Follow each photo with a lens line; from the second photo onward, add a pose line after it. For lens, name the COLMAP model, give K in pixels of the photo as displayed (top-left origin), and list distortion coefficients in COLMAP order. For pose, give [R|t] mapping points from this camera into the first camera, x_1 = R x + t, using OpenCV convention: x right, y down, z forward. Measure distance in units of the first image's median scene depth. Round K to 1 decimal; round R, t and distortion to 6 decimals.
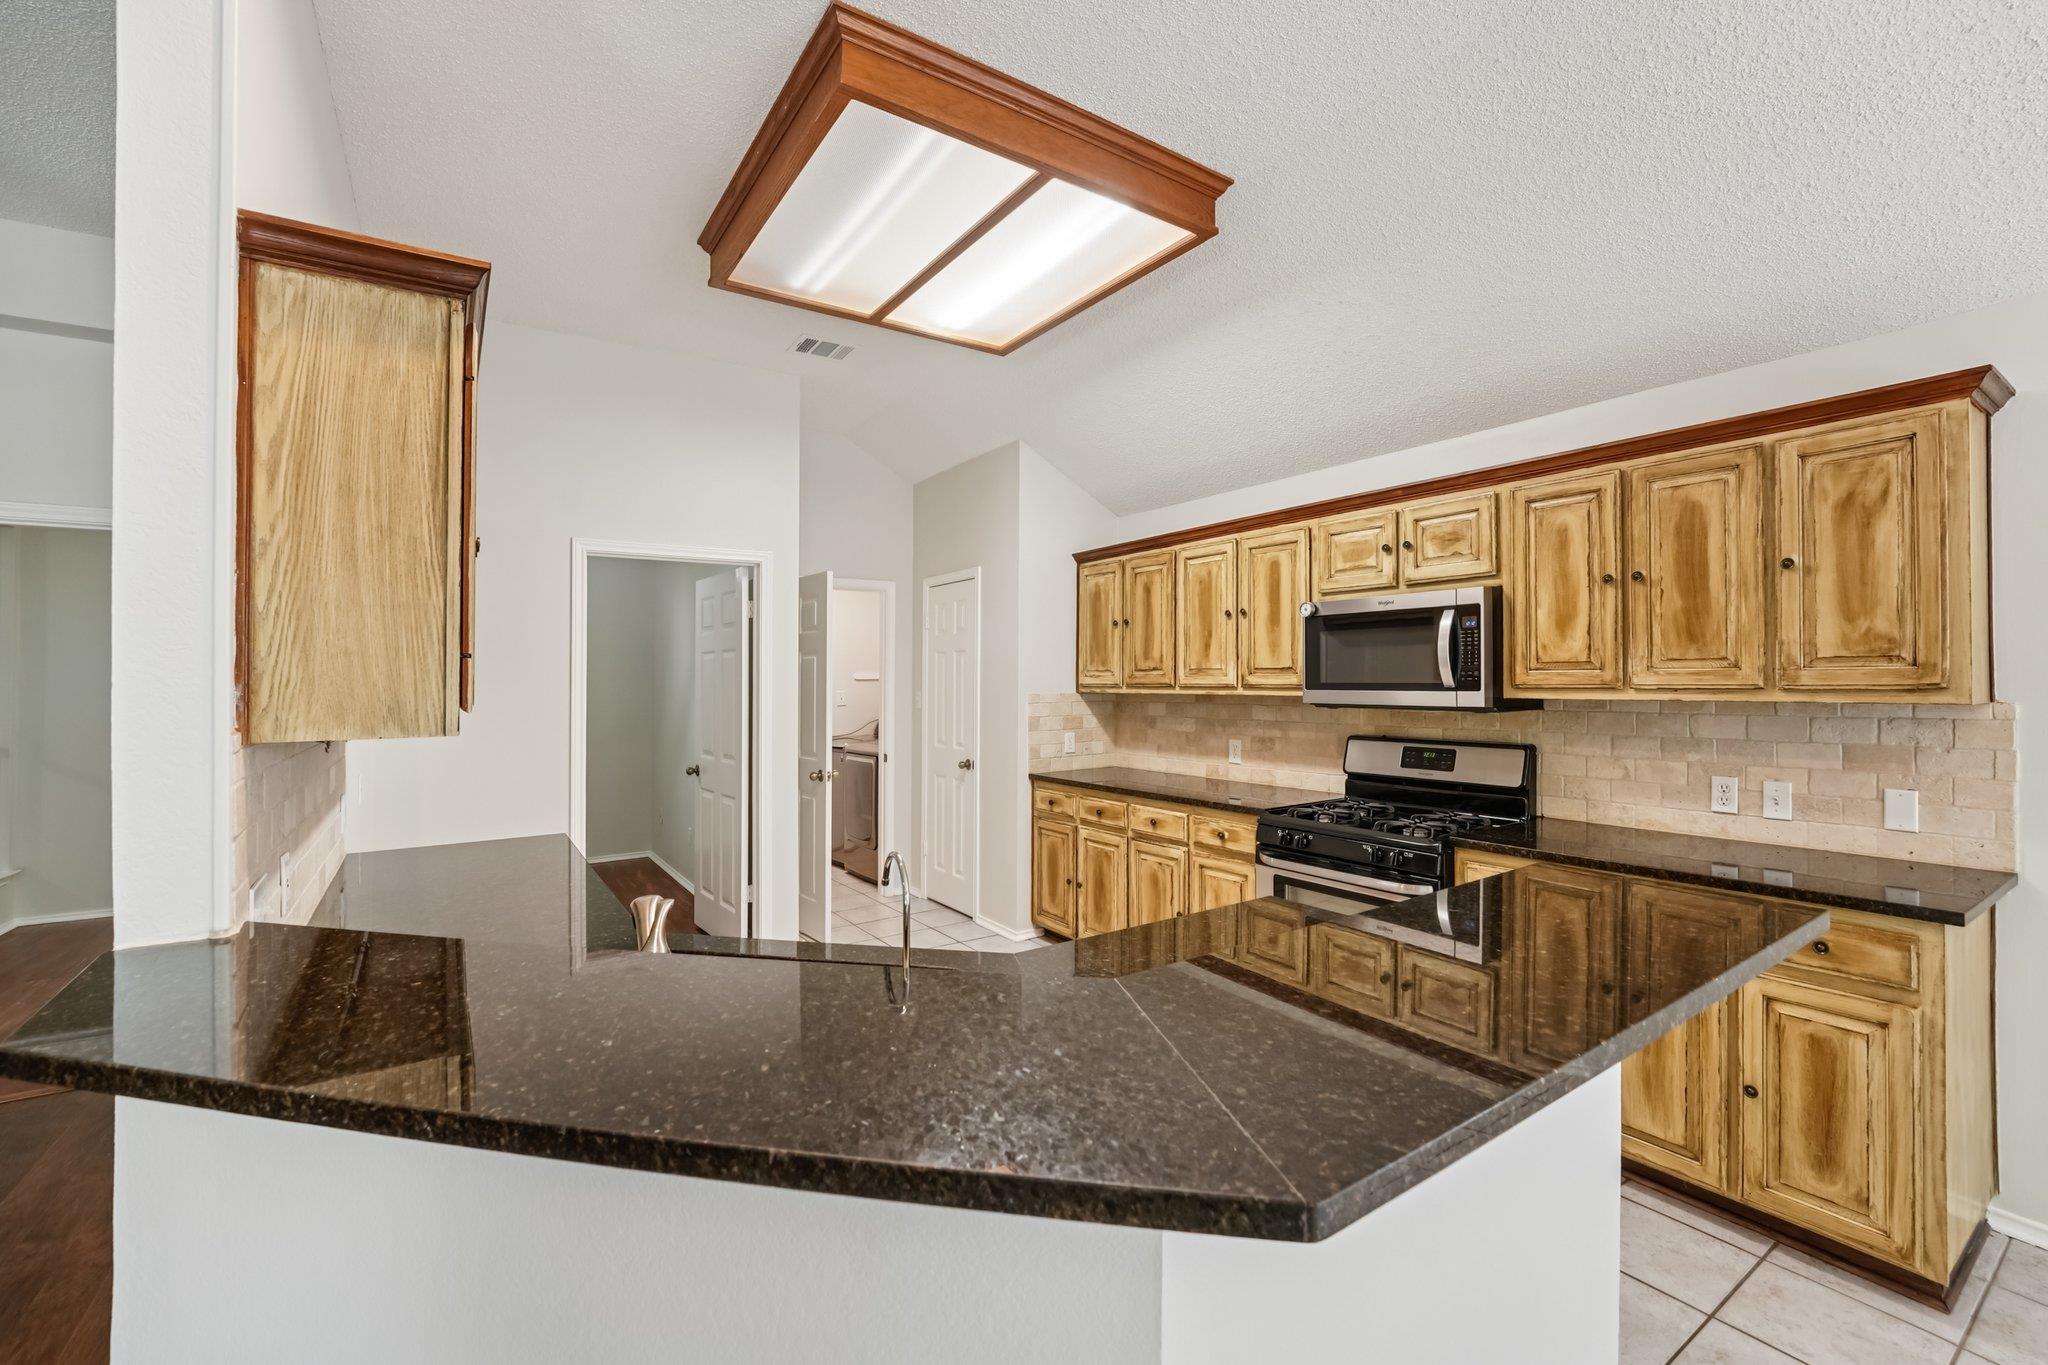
lens RADIAL K [[849.4, 0, 1014.5], [0, 849.4, 687.2], [0, 0, 1]] dist [-0.020273, 0.001747]
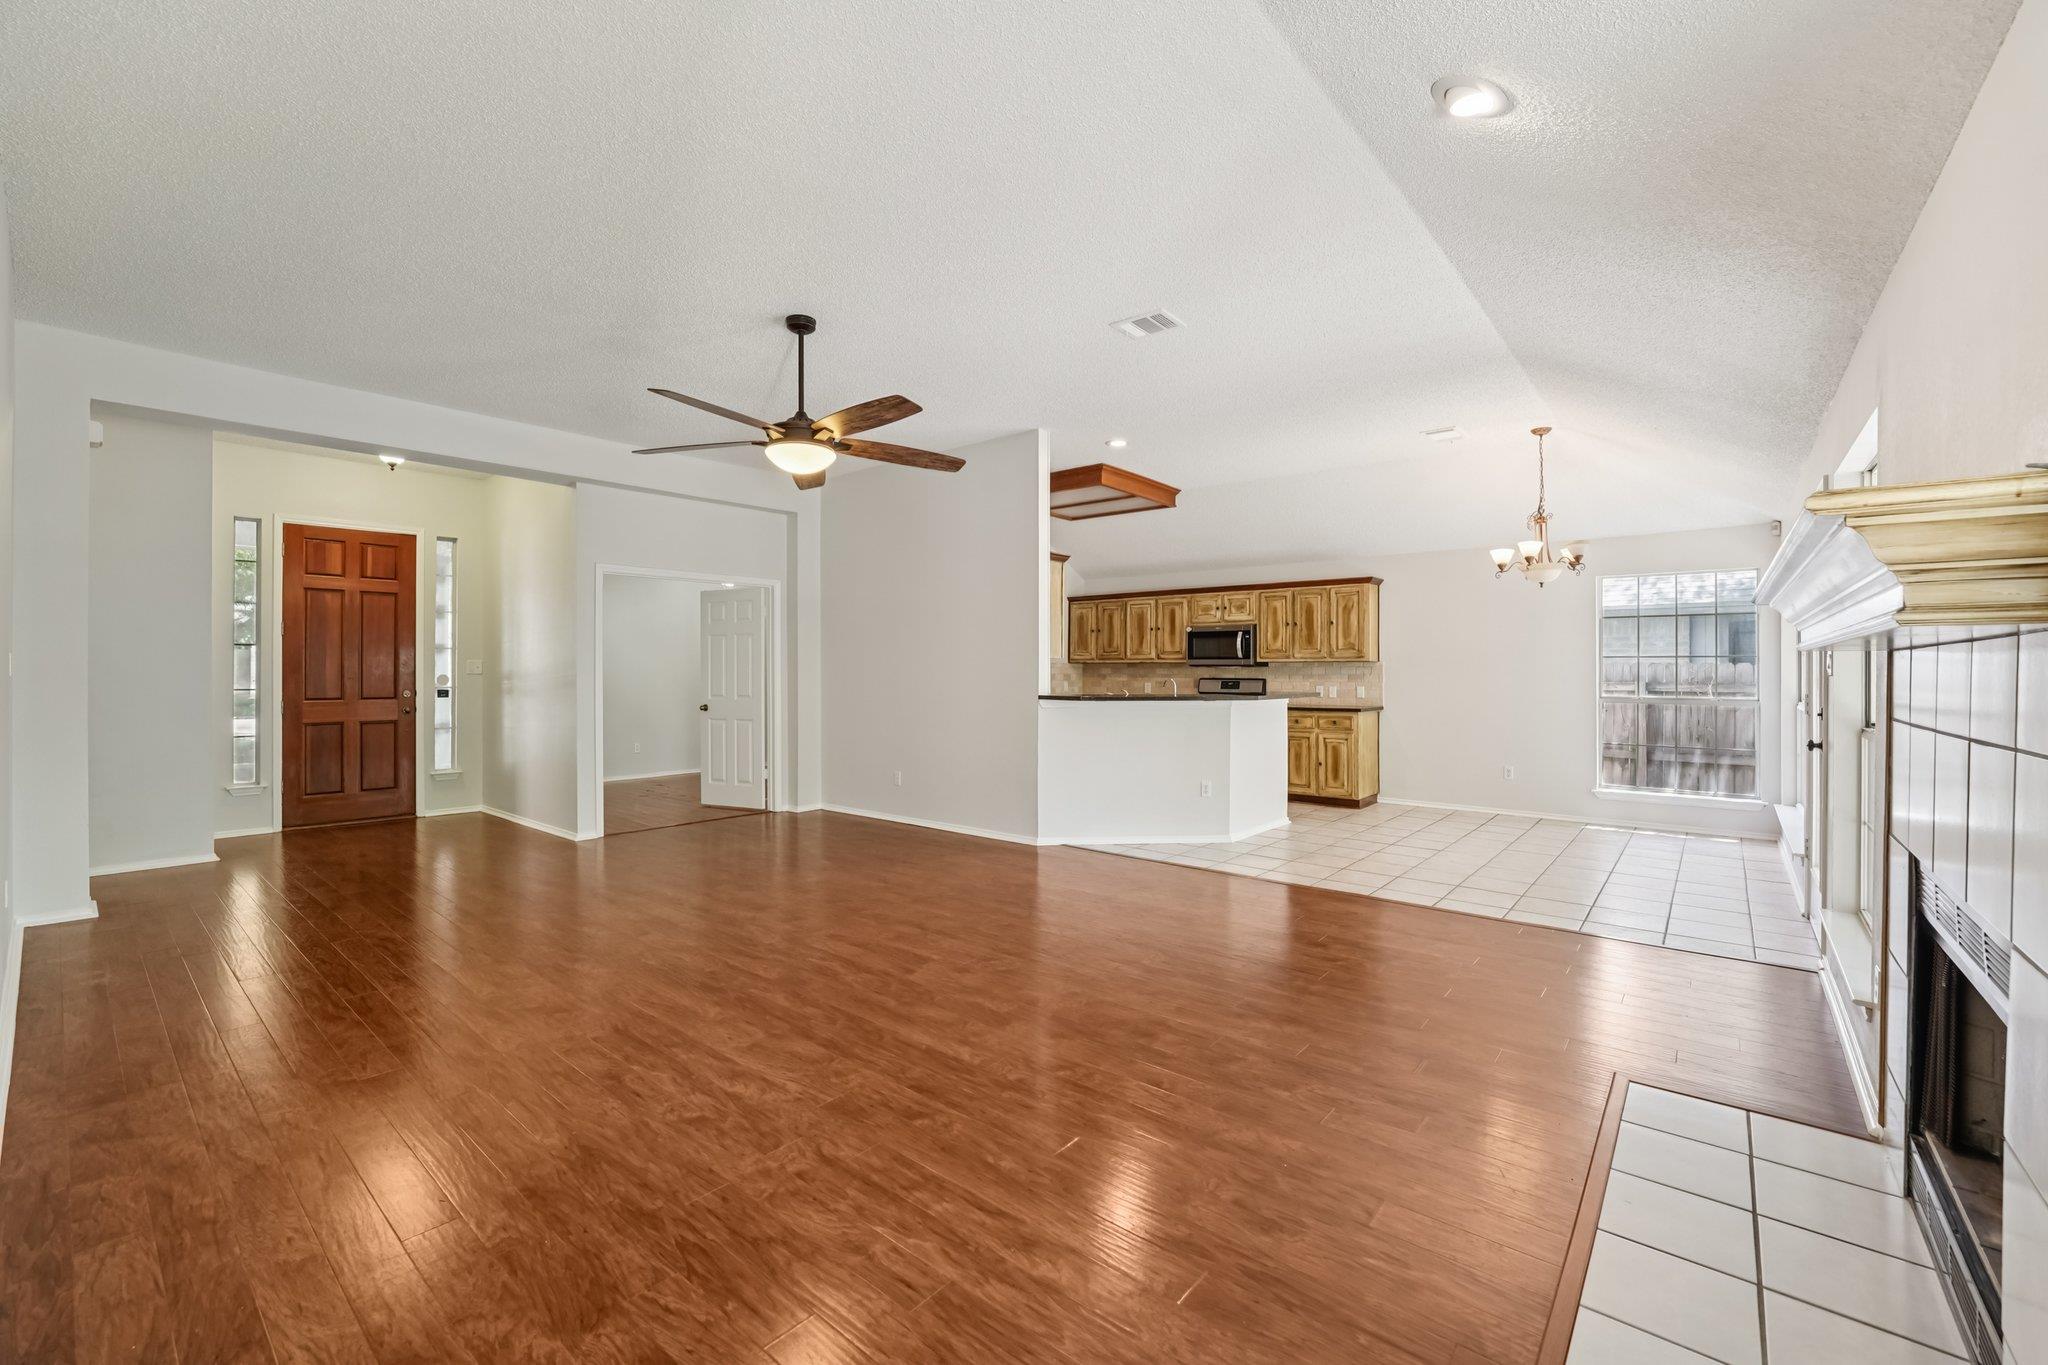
lens RADIAL K [[849.4, 0, 1009.8], [0, 849.4, 686.8], [0, 0, 1]] dist [-0.020273, 0.001747]
pose [[0.957795, 0.004300, 0.287419, -1.158375], [-0.006405, 0.999959, 0.006384, 0.090337], [-0.287380, -0.007955, 0.957784, -1.676490]]
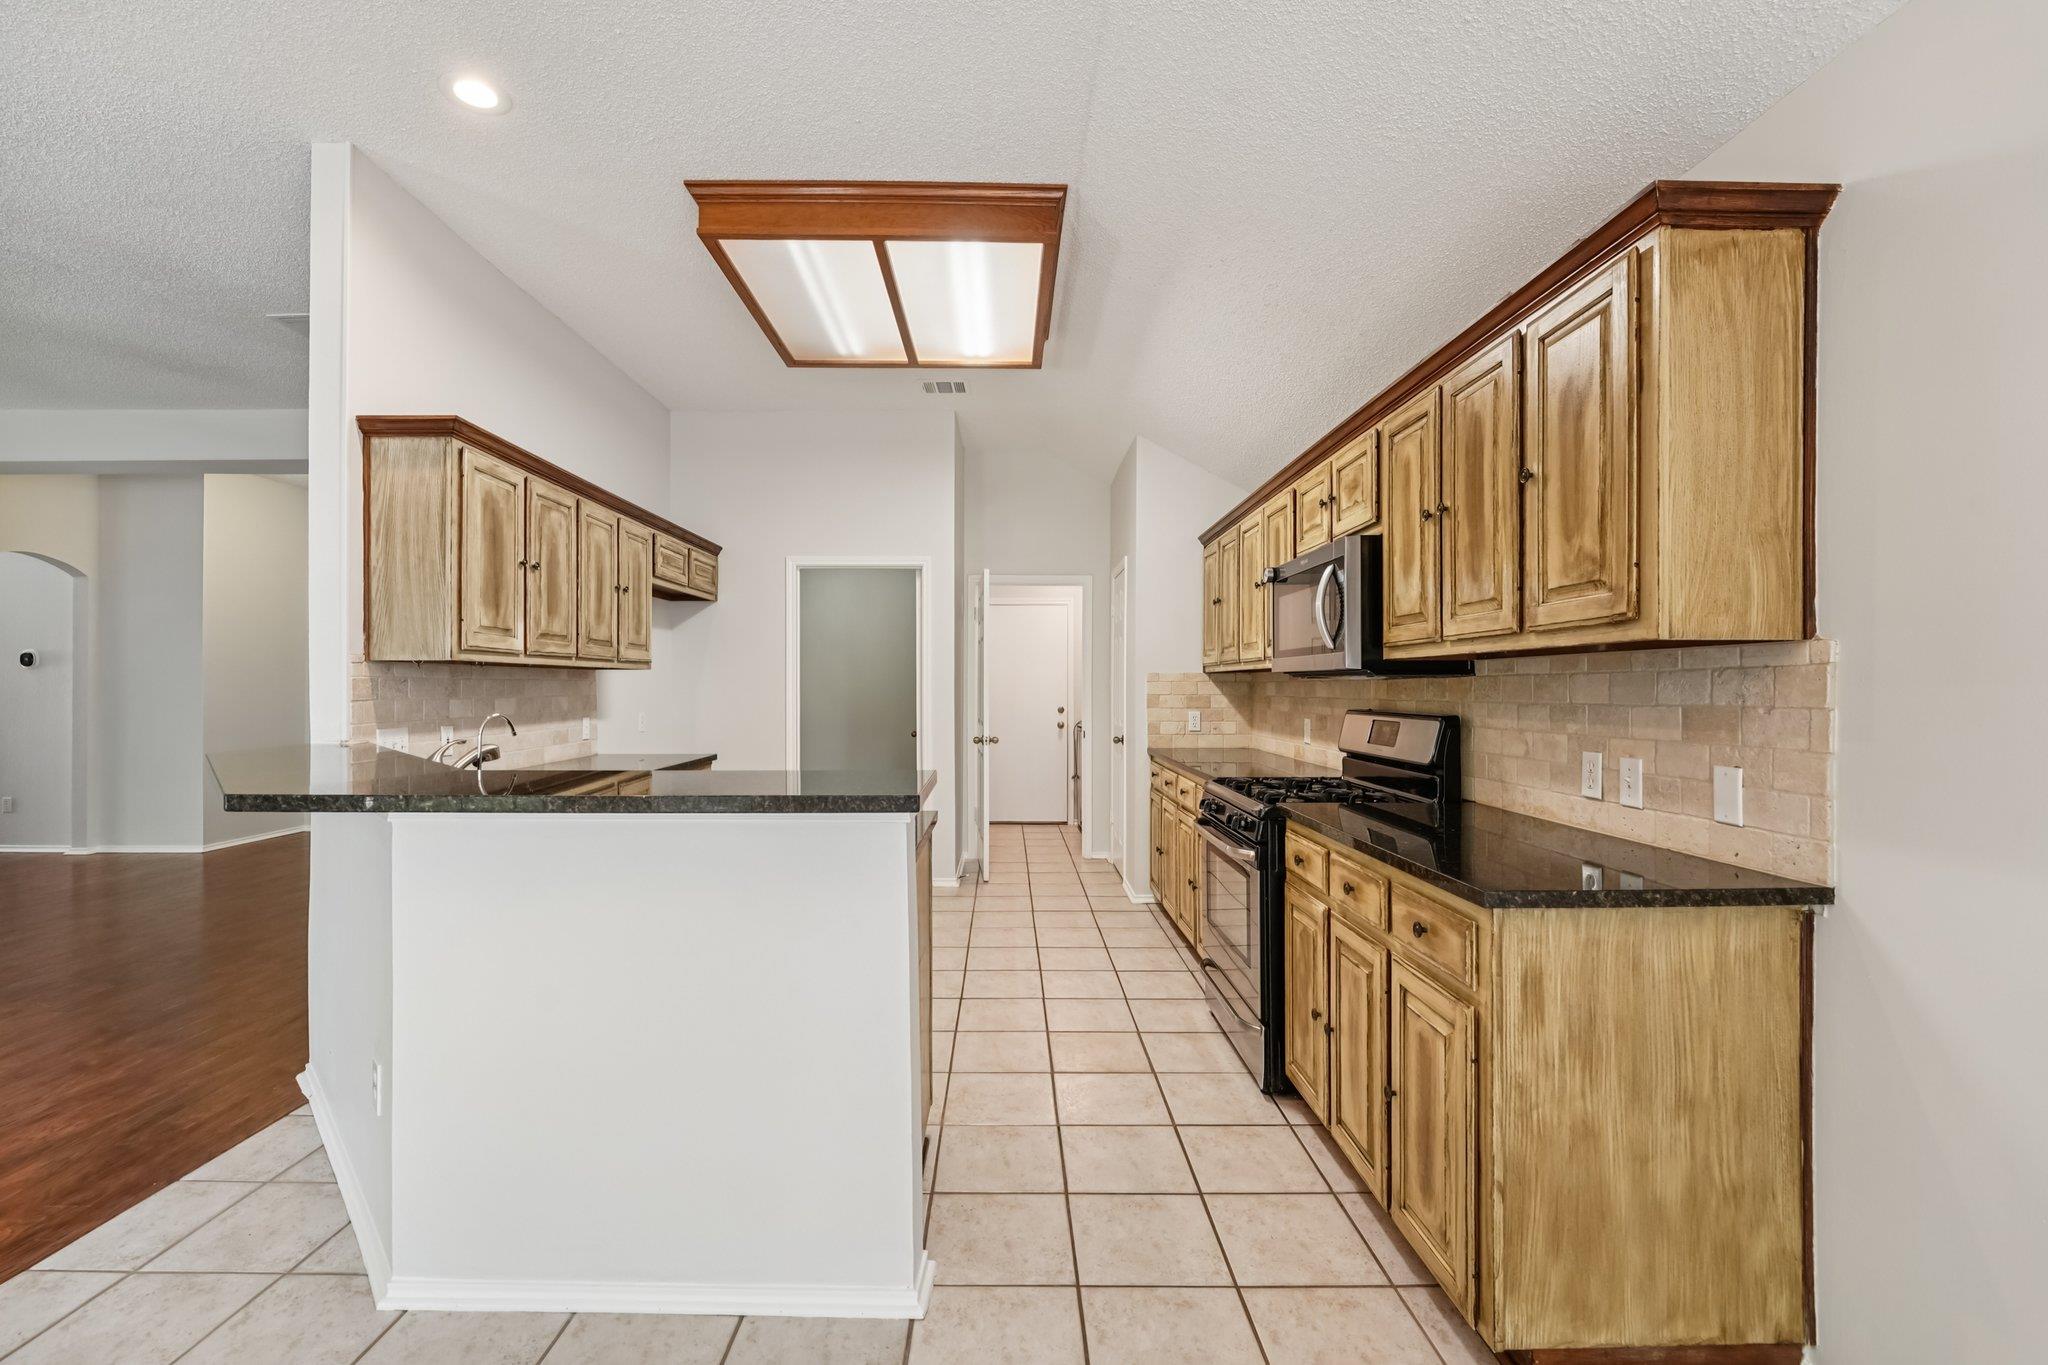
lens RADIAL K [[849.4, 0, 1013.5], [0, 849.4, 698.0], [0, 0, 1]] dist [-0.020273, 0.001747]
pose [[0.838608, 0.018266, -0.544430, 0.767779], [-0.015891, 0.999833, 0.009069, 0.054091], [0.544504, 0.001046, 0.838757, 0.039078]]
